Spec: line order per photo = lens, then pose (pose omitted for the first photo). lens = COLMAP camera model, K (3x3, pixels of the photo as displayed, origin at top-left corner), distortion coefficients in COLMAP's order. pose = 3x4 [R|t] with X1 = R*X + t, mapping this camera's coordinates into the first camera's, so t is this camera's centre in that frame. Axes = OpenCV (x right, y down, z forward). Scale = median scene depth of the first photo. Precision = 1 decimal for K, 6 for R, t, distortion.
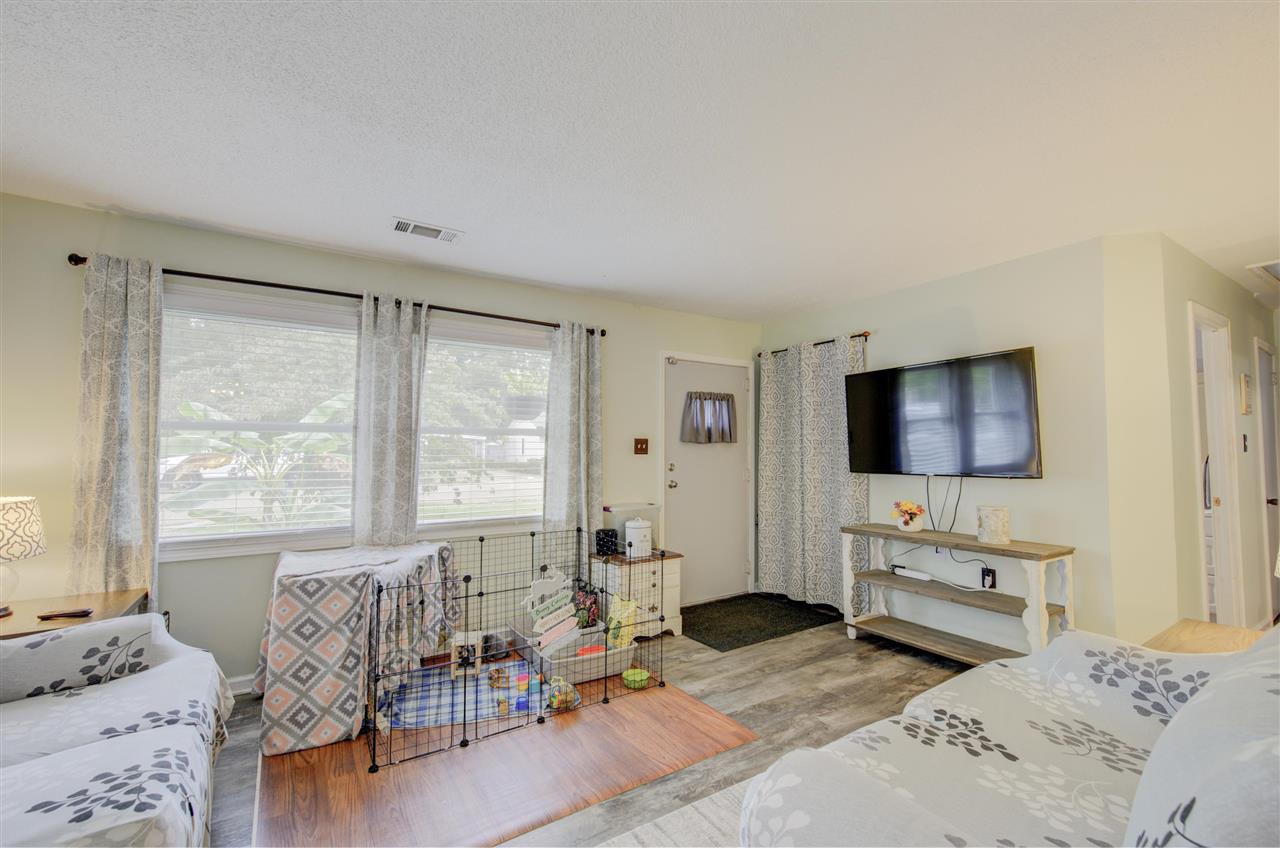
lens RADIAL K [[544.0, 0, 643.0], [0, 544.0, 423.9], [0, 0, 1]] dist [0.000666, -0.000674]
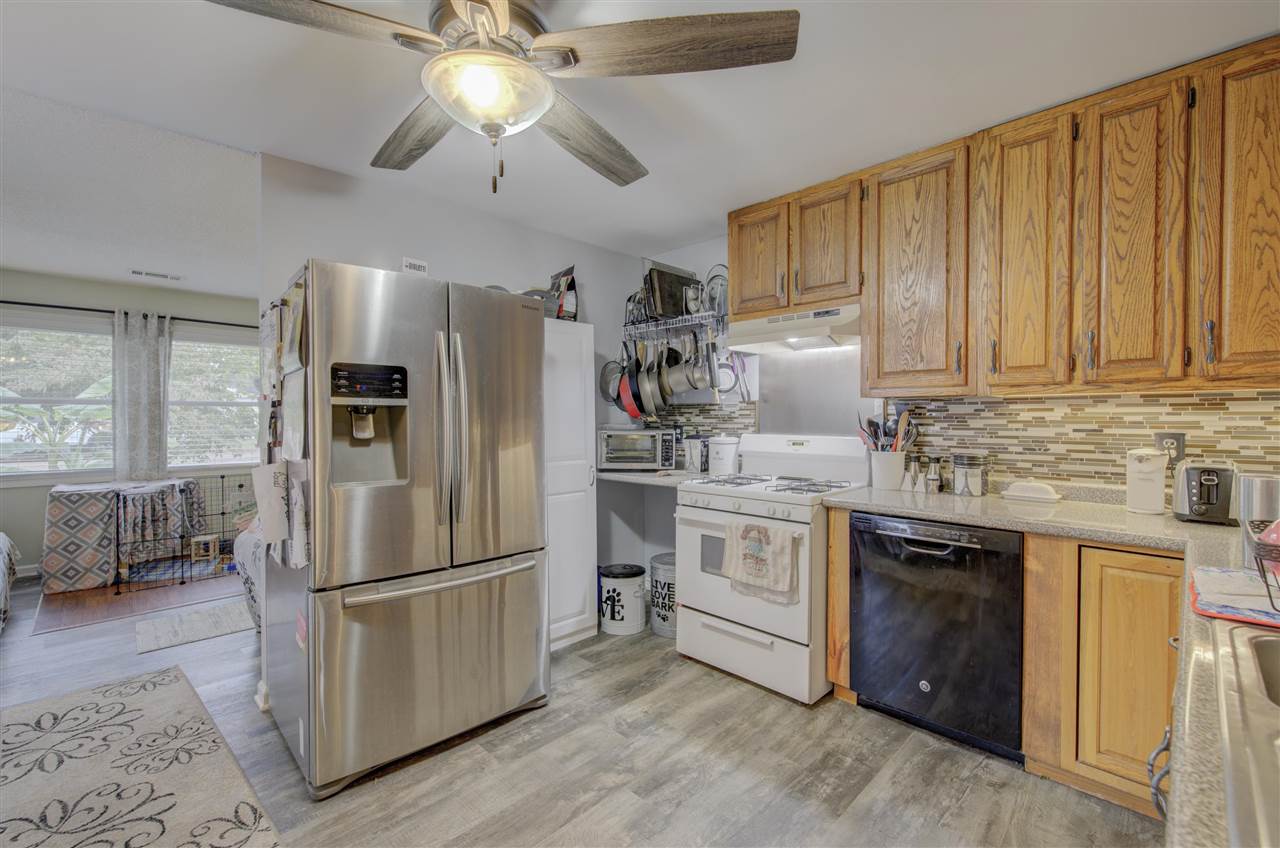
lens RADIAL K [[544.0, 0, 643.0], [0, 544.0, 423.9], [0, 0, 1]] dist [0.000666, -0.000674]
pose [[0.978827, -0.005809, 0.204606, 0.568975], [-0.006419, 0.998234, 0.059052, -0.028885], [-0.204587, -0.059115, 0.977062, -0.730846]]
